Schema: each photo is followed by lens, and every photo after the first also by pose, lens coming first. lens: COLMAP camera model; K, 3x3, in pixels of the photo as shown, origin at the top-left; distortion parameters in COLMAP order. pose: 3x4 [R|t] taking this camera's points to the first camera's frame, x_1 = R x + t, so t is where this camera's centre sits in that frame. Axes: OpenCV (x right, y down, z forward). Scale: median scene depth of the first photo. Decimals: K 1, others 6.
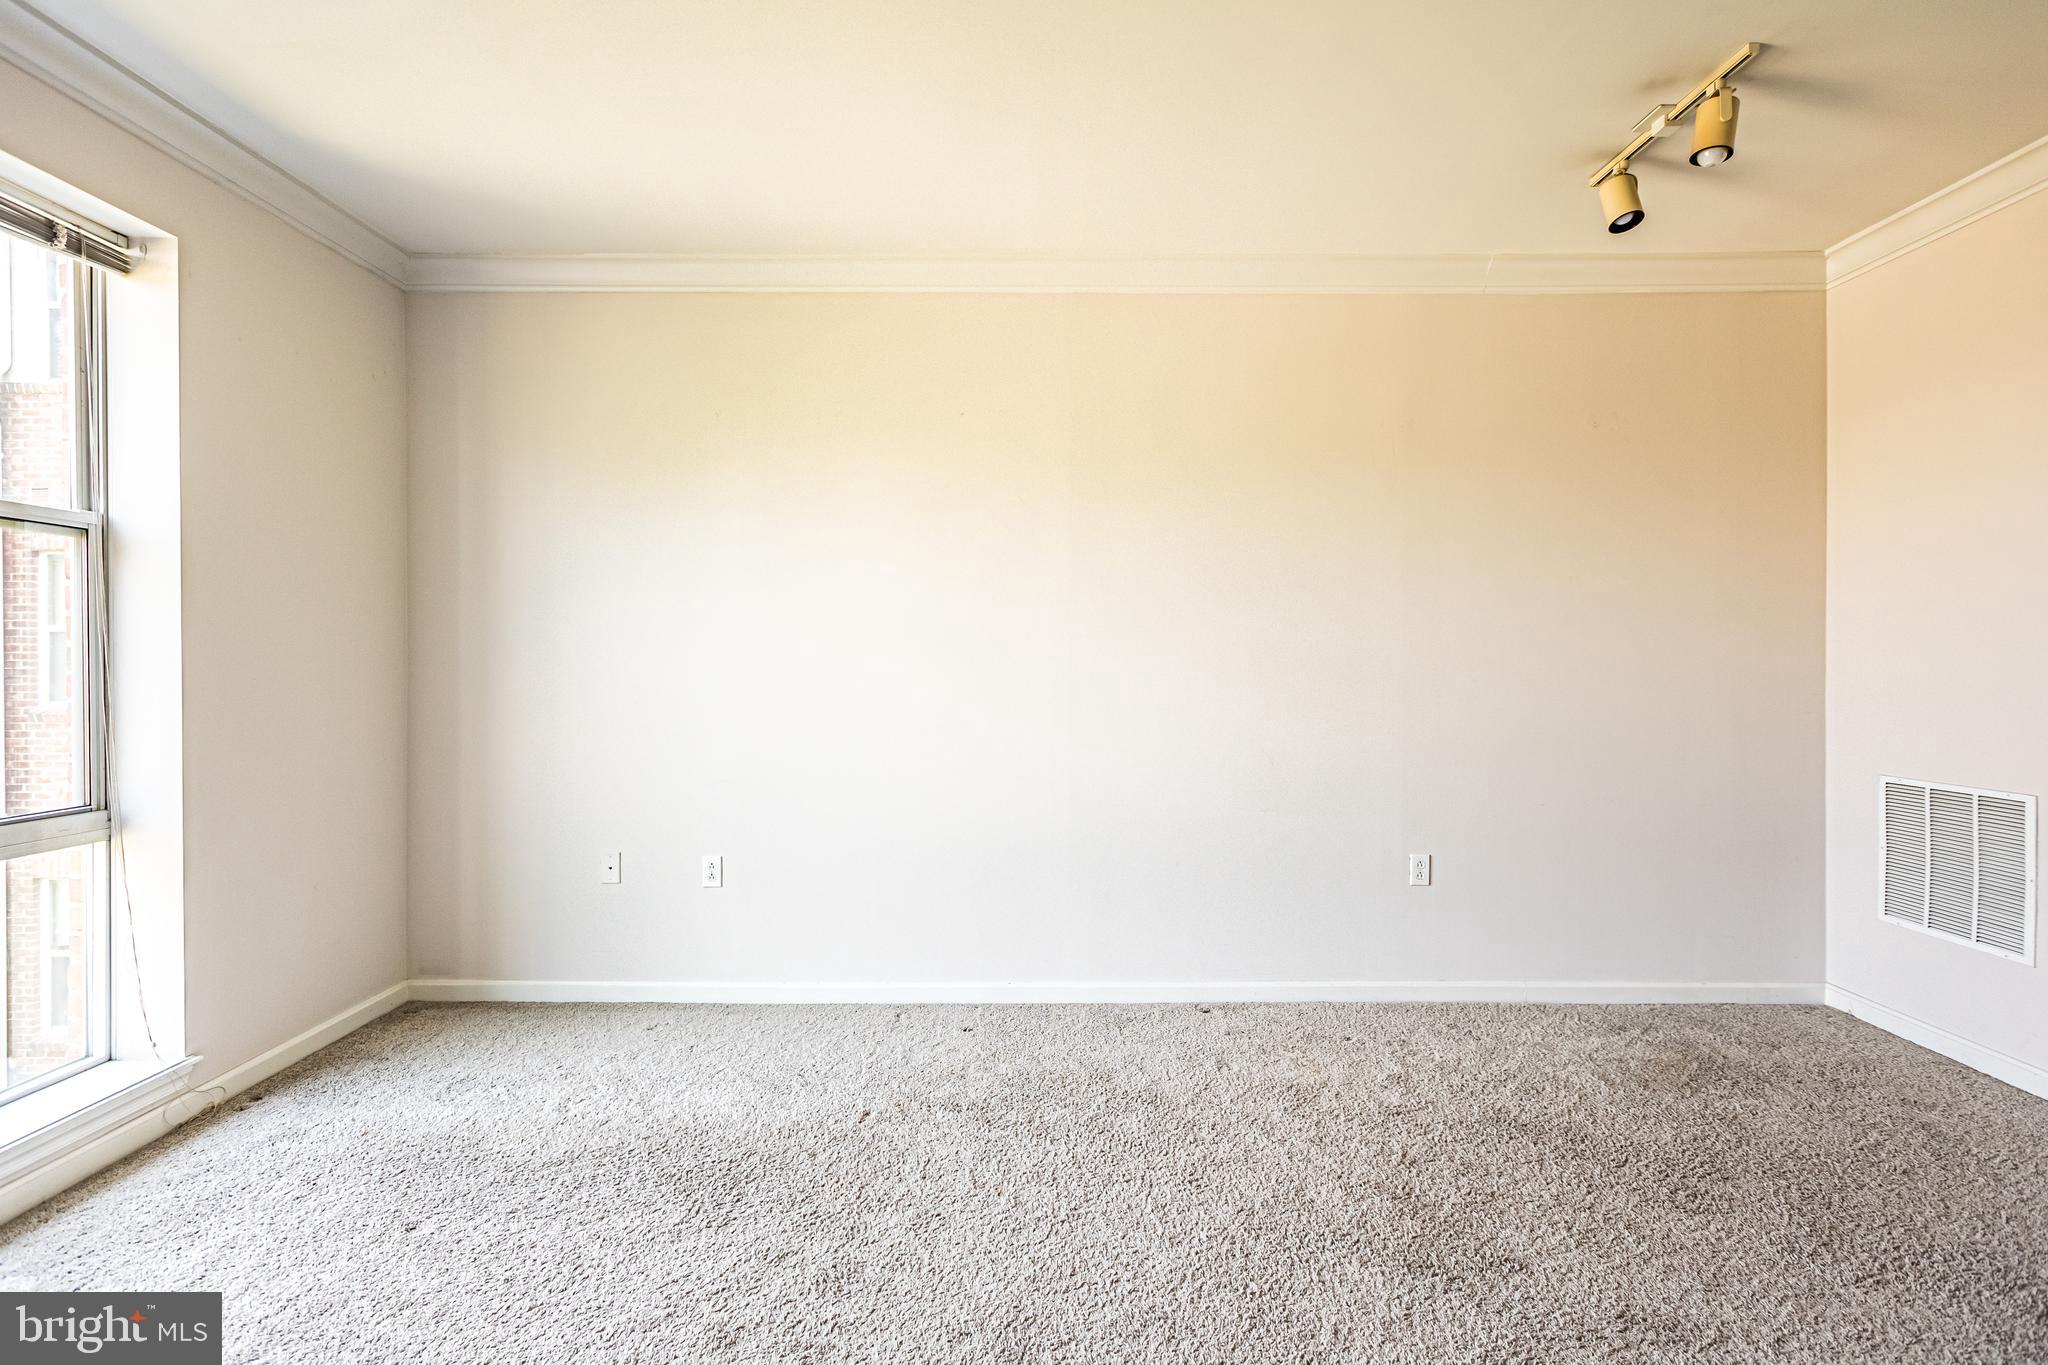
lens RADIAL K [[934.8, 0, 1020.8], [0, 934.8, 671.0], [0, 0, 1]] dist [0.000934, -0.000089]
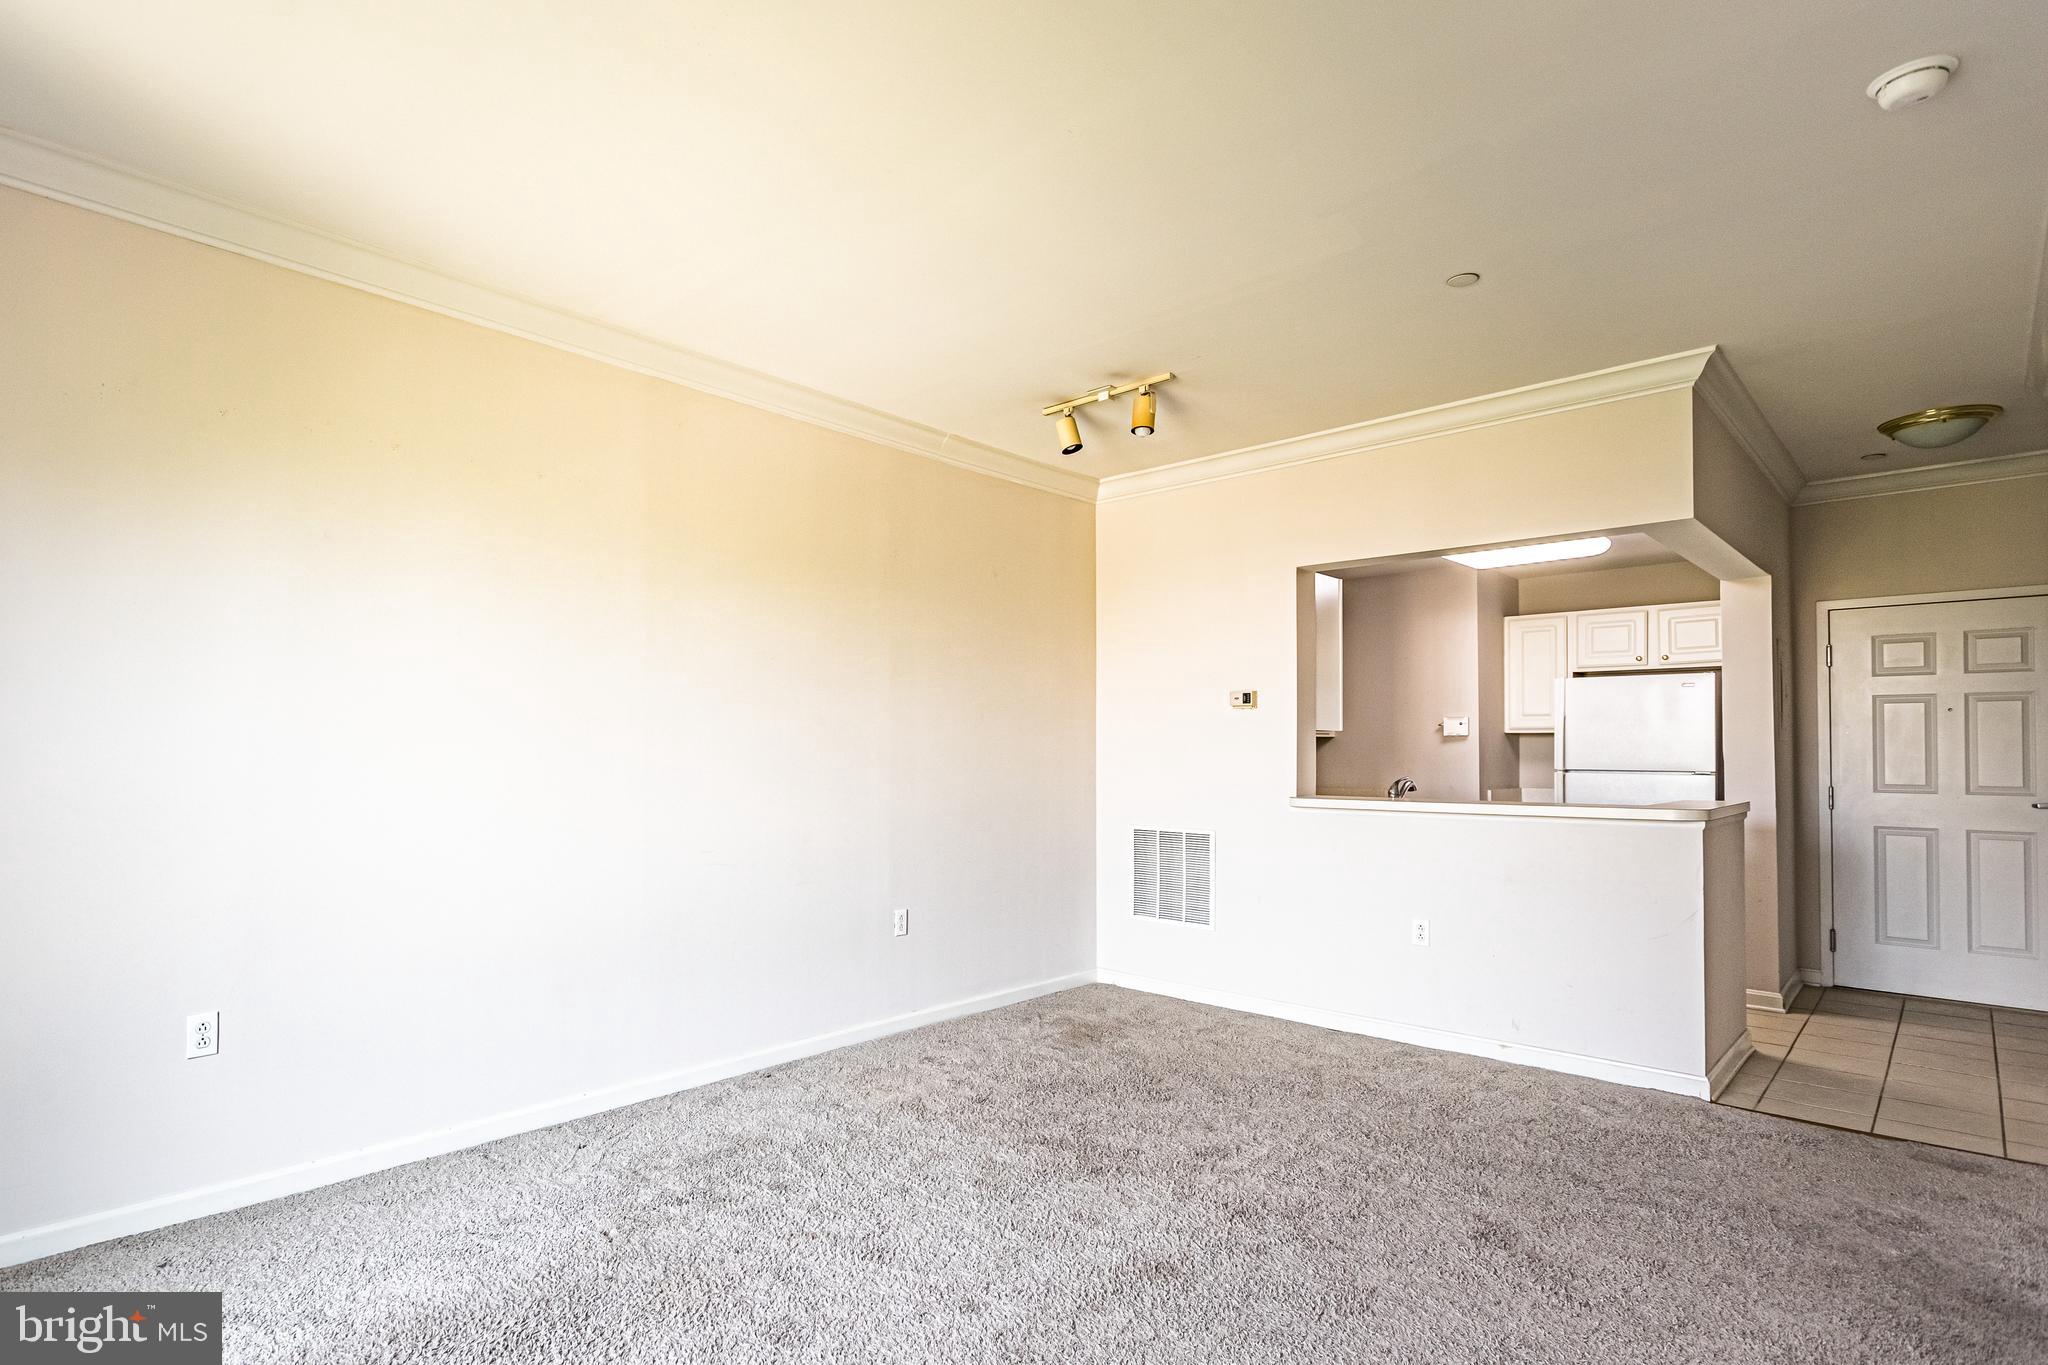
lens RADIAL K [[1038.3, 0, 916.2], [0, 1038.3, 732.4], [0, 0, 1]] dist [0.001946, 0.000059]
pose [[0.708109, 0.015653, 0.705930, -0.616536], [0.001845, 0.999710, -0.024019, -0.001527], [-0.706101, 0.018310, 0.707874, 0.032959]]
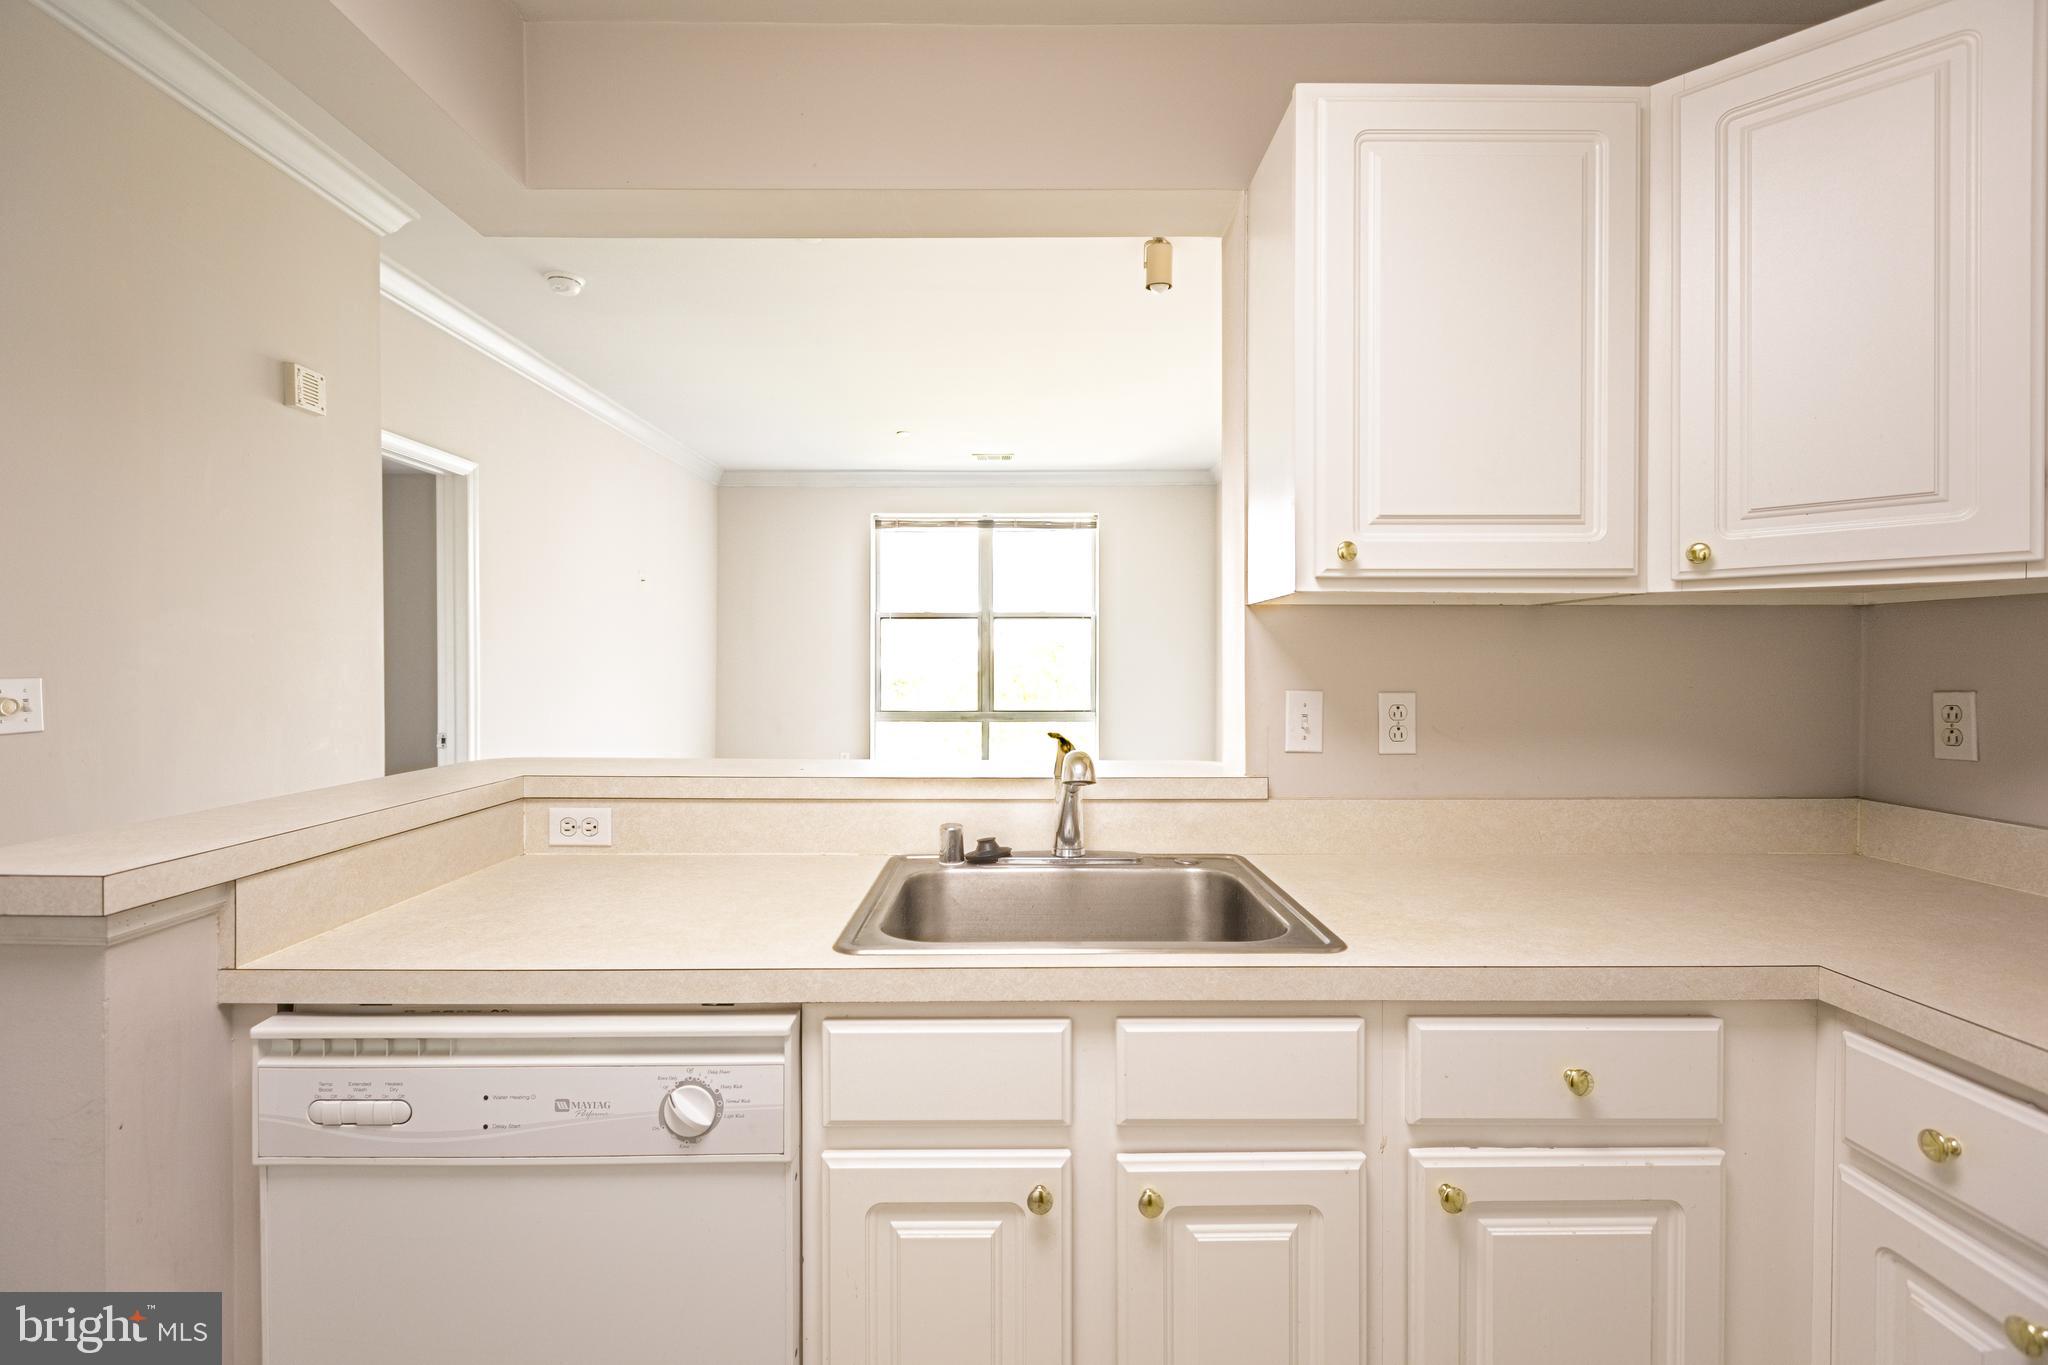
lens RADIAL K [[918.1, 0, 1018.5], [0, 918.1, 668.6], [0, 0, 1]] dist [0.000303, 0.000043]
pose [[0.005072, 0.006453, -0.999966, 1.684110], [-0.007455, 0.999952, 0.006415, -0.005488], [0.999959, 0.007423, 0.005119, 0.653398]]
